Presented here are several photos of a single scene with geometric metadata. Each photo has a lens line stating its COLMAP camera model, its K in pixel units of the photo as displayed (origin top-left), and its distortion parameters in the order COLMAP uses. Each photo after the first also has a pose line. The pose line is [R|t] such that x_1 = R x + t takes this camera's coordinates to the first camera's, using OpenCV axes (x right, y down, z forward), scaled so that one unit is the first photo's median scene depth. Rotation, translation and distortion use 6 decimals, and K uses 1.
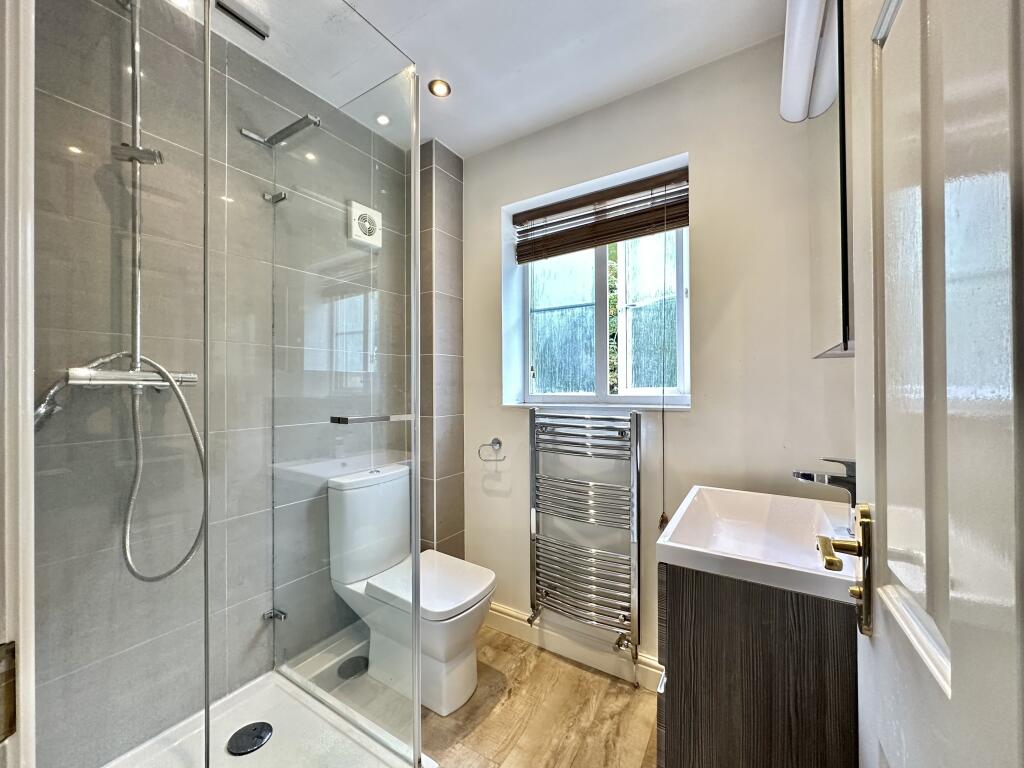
lens RADIAL K [[408.1, 0, 510.9], [0, 408.1, 384.2], [0, 0, 1]] dist [-0.004369, -0.000329]
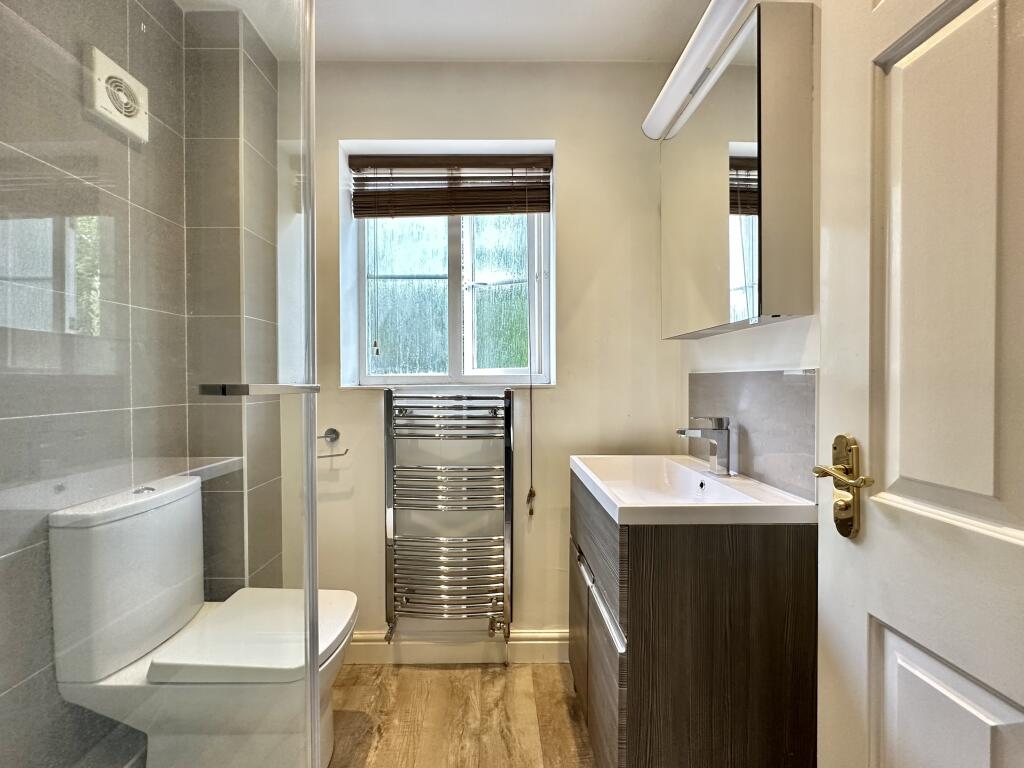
lens RADIAL K [[408.1, 0, 512.1], [0, 408.1, 384.0], [0, 0, 1]] dist [-0.004369, -0.000329]
pose [[0.834631, -0.005103, 0.550786, -0.200962], [-0.003826, 0.999879, 0.015062, 0.035282], [-0.550797, -0.014679, 0.834510, 0.150966]]
